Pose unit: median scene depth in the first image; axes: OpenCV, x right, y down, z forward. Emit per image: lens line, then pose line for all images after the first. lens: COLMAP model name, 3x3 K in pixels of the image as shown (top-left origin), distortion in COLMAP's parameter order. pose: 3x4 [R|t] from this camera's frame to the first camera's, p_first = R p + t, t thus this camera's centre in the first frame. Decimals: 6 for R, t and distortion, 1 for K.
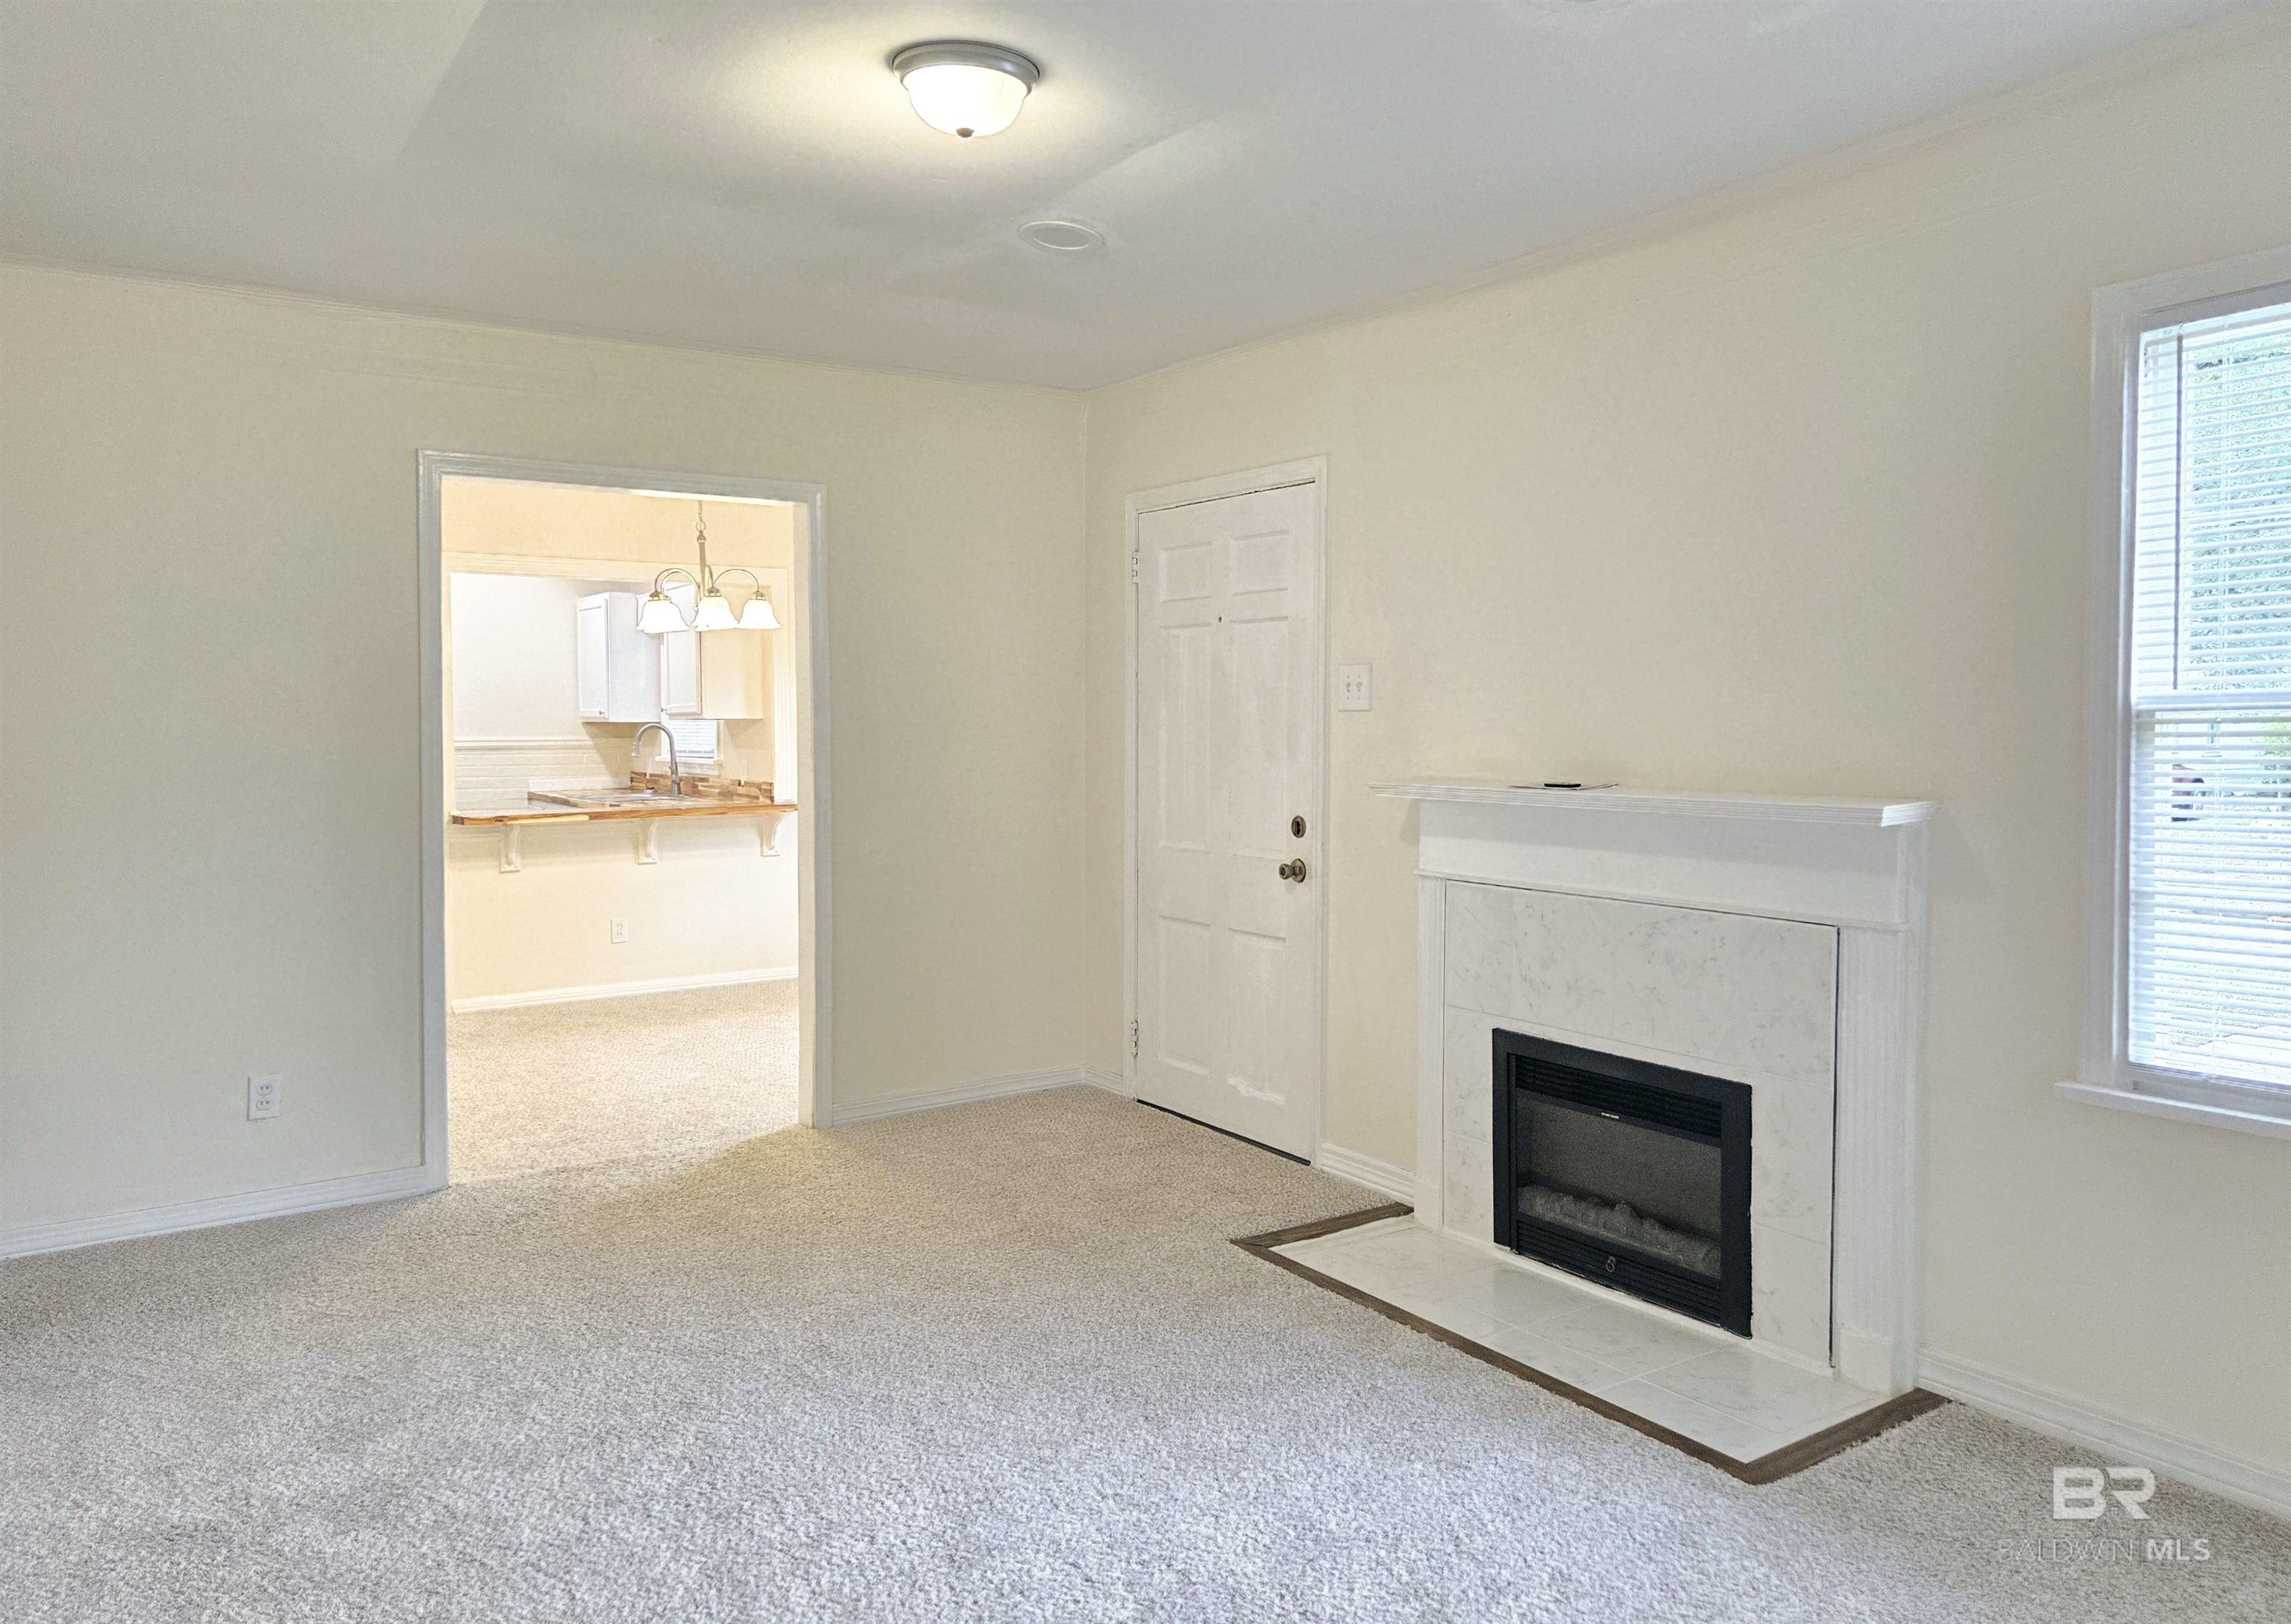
lens RADIAL K [[1585.4, 0, 1146.5], [0, 1585.4, 776.0], [0, 0, 1]] dist [0.046120, -0.000260]
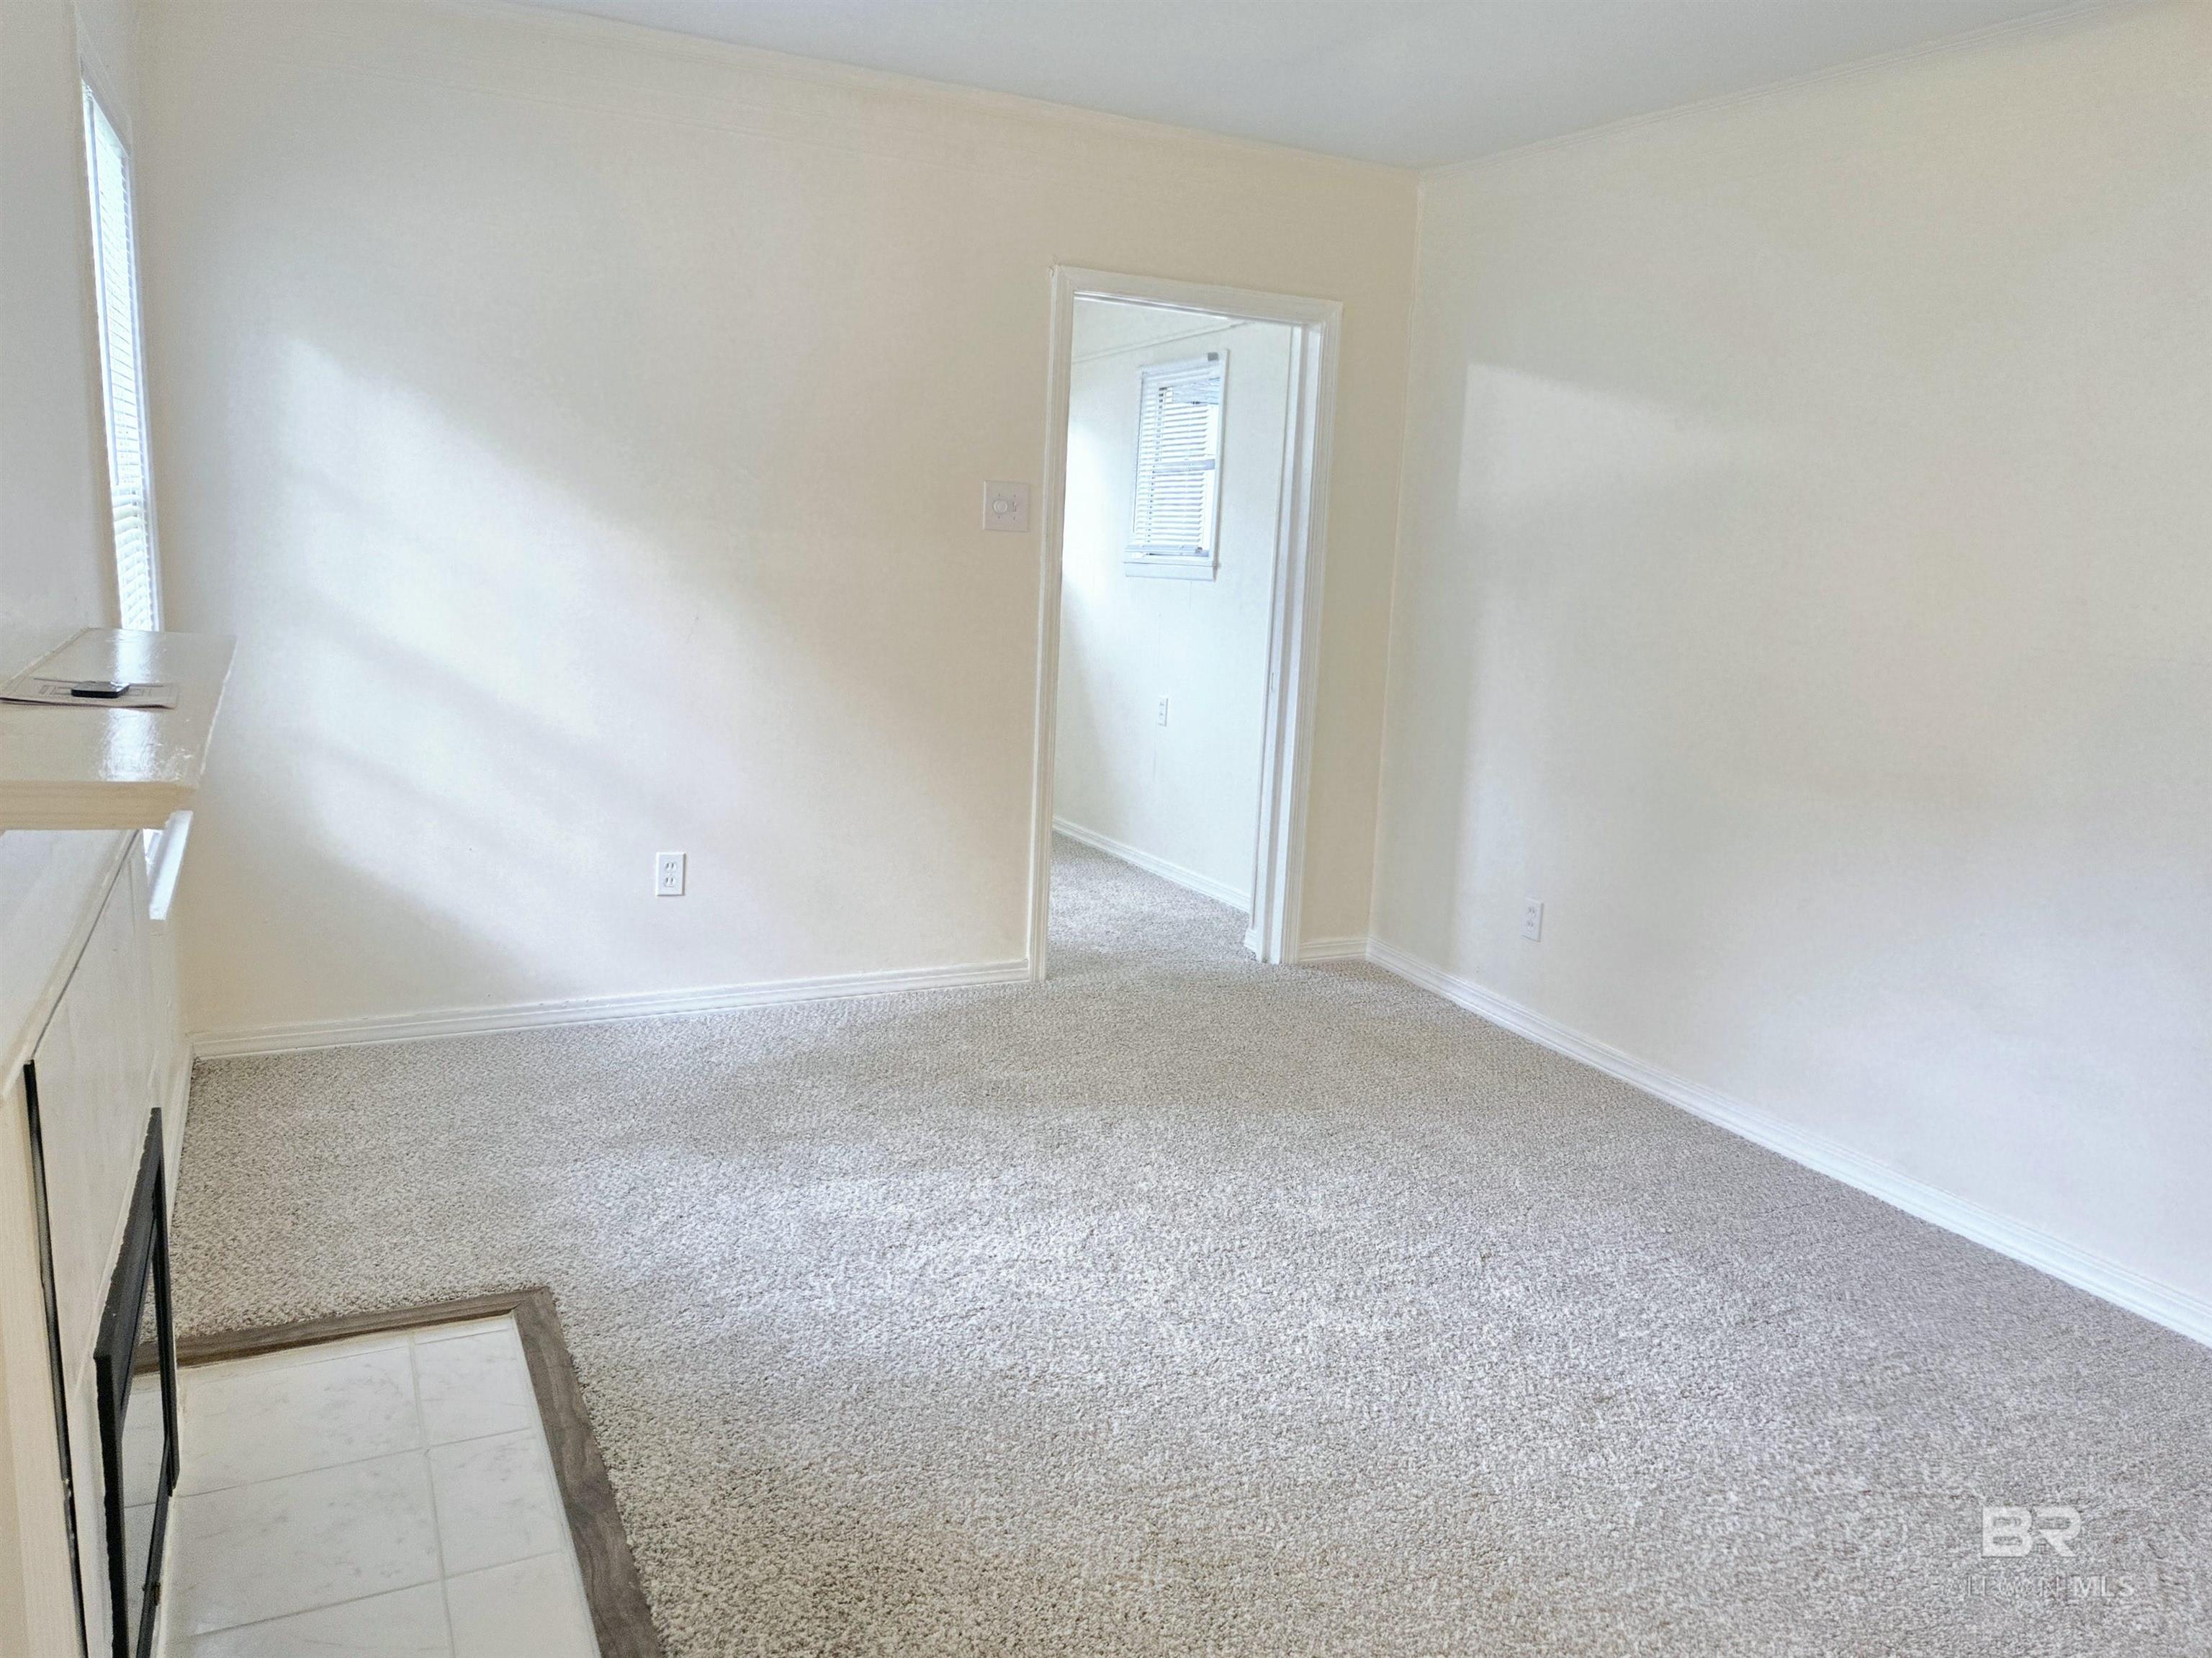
lens RADIAL K [[1605.6, 0, 1102.8], [0, 1605.6, 830.7], [0, 0, 1]] dist [0.078392, -0.076365]
pose [[-0.989116, -0.068484, 0.130229, -0.053414], [-0.039317, 0.975914, 0.214583, -0.049268], [-0.141788, 0.207127, -0.967985, 1.090469]]
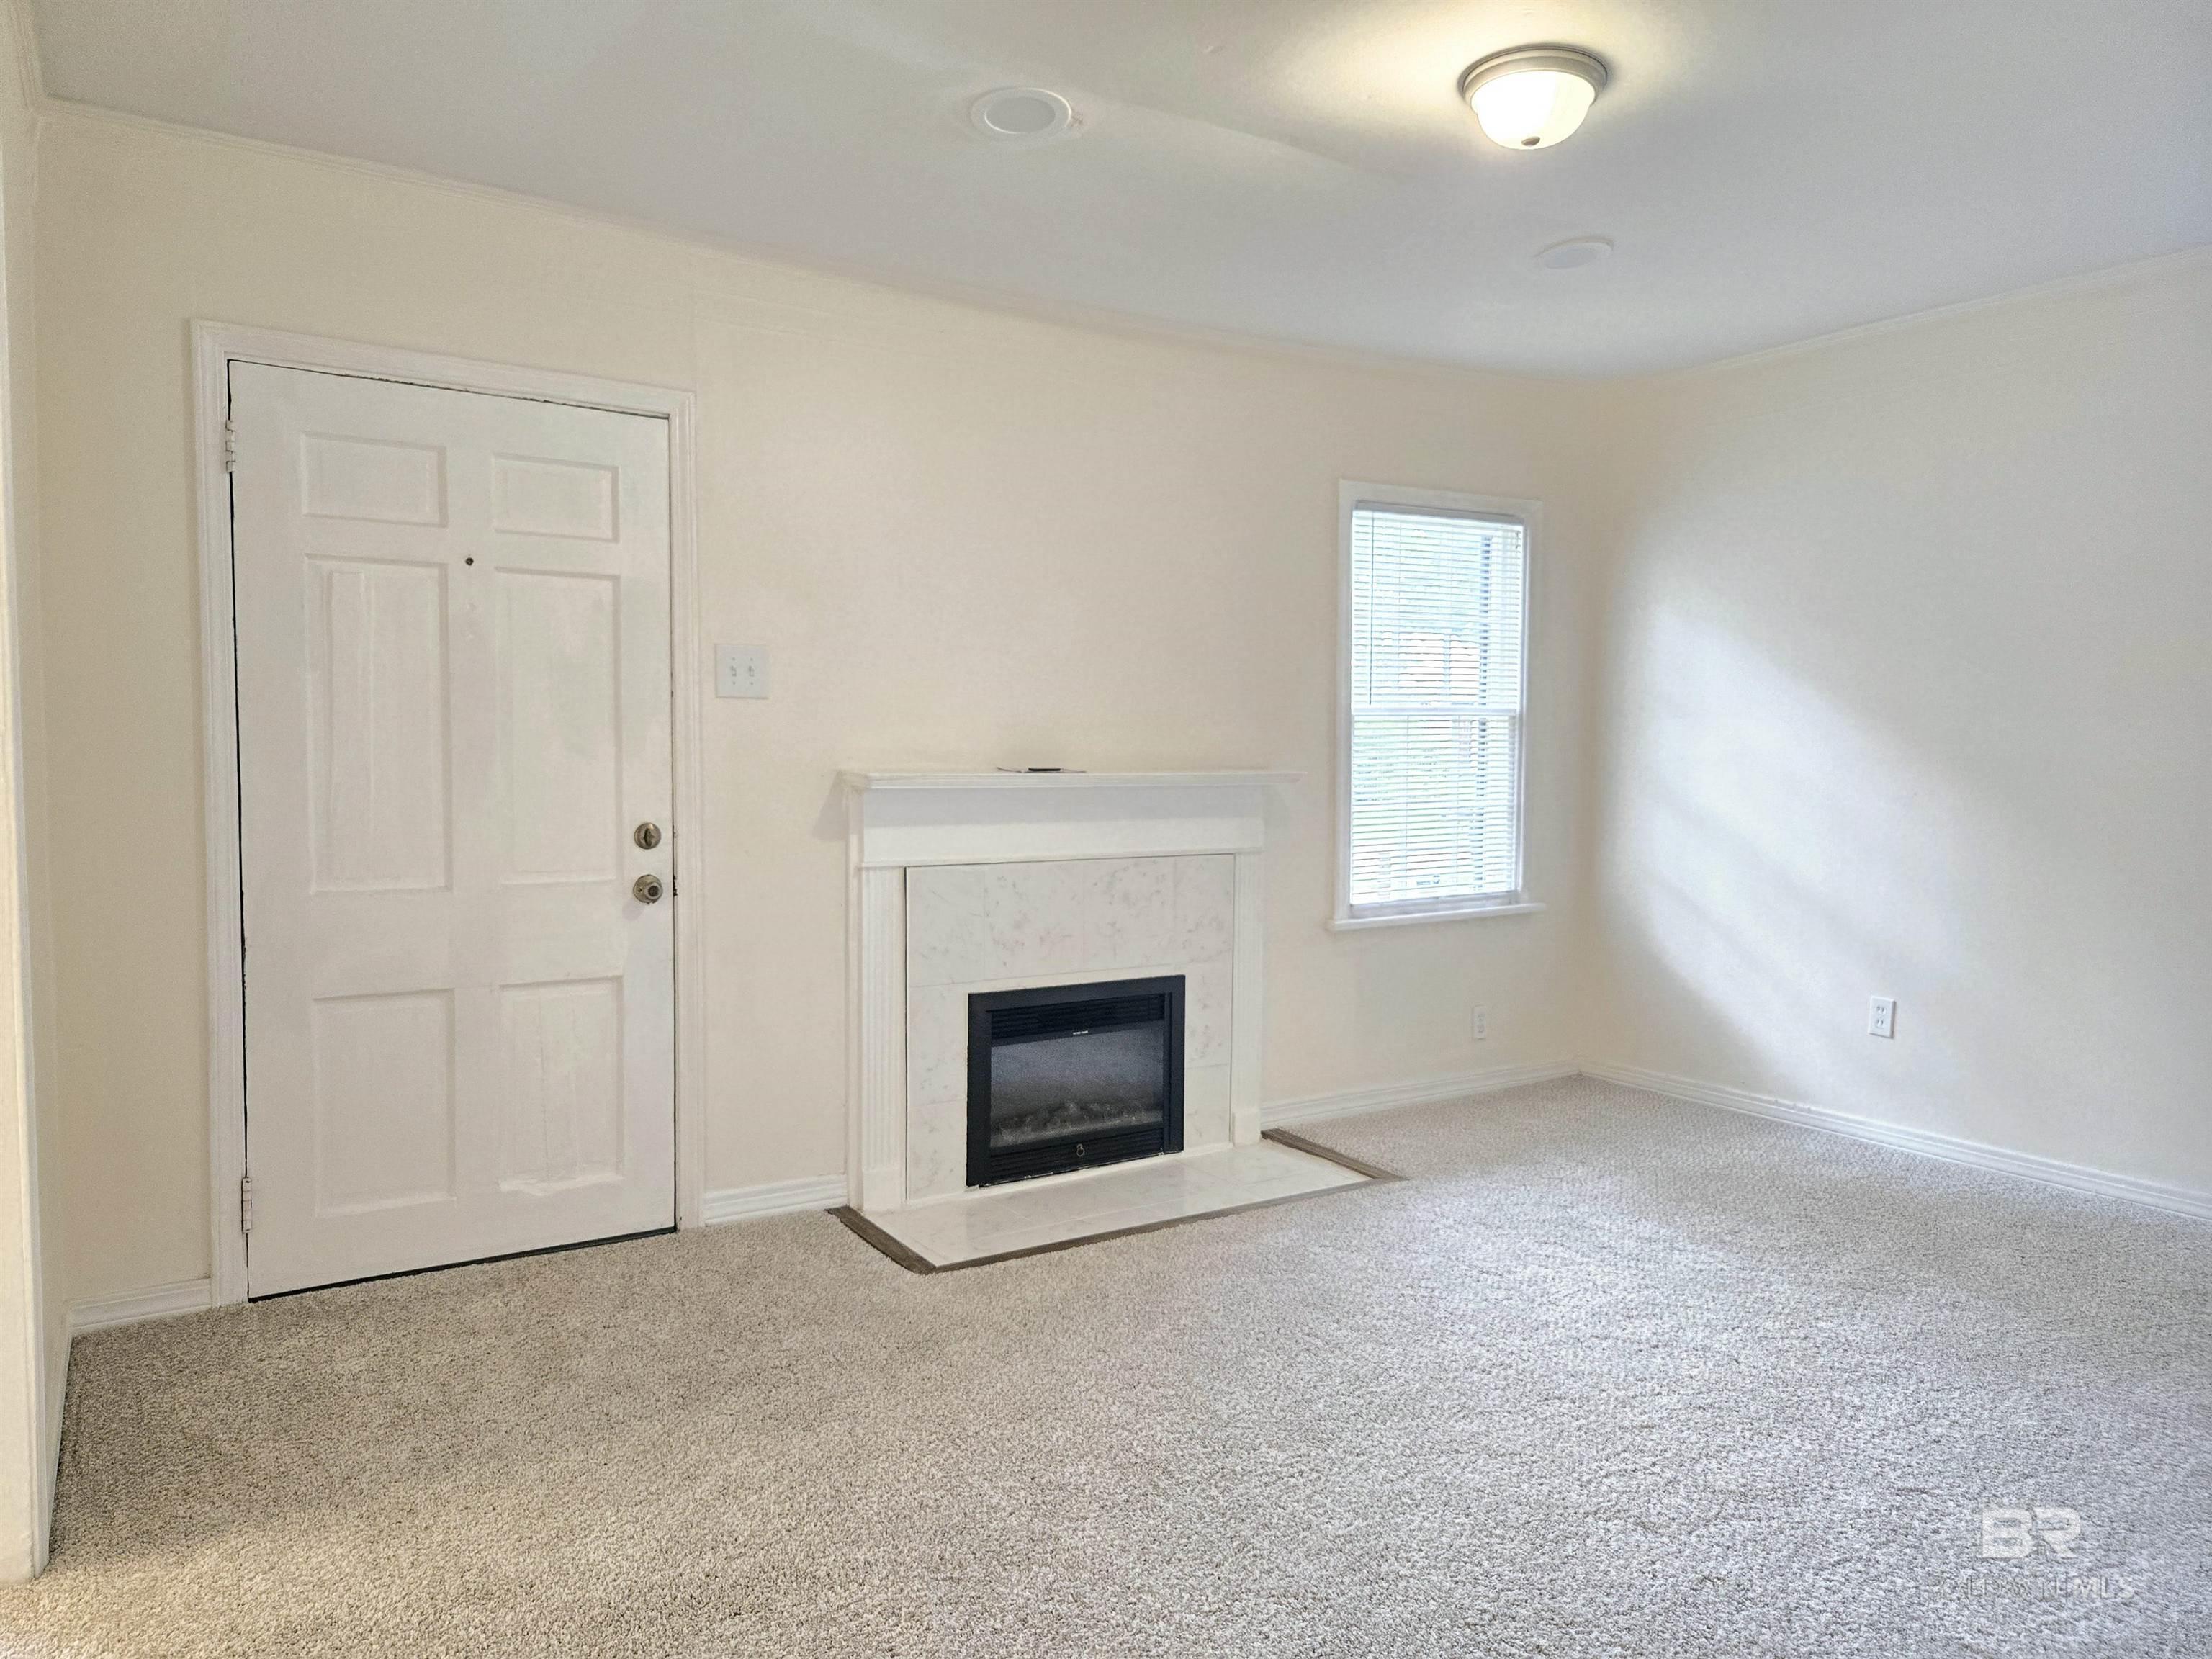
lens RADIAL K [[1493.9, 0, 1104.7], [0, 1493.9, 850.8], [0, 0, 1]] dist [0.059595, -0.039251]
pose [[0.025668, -0.073243, 0.996984, -0.660436], [0.026313, 0.997016, 0.072568, -0.010472], [-0.999324, 0.024371, 0.027519, 0.722028]]
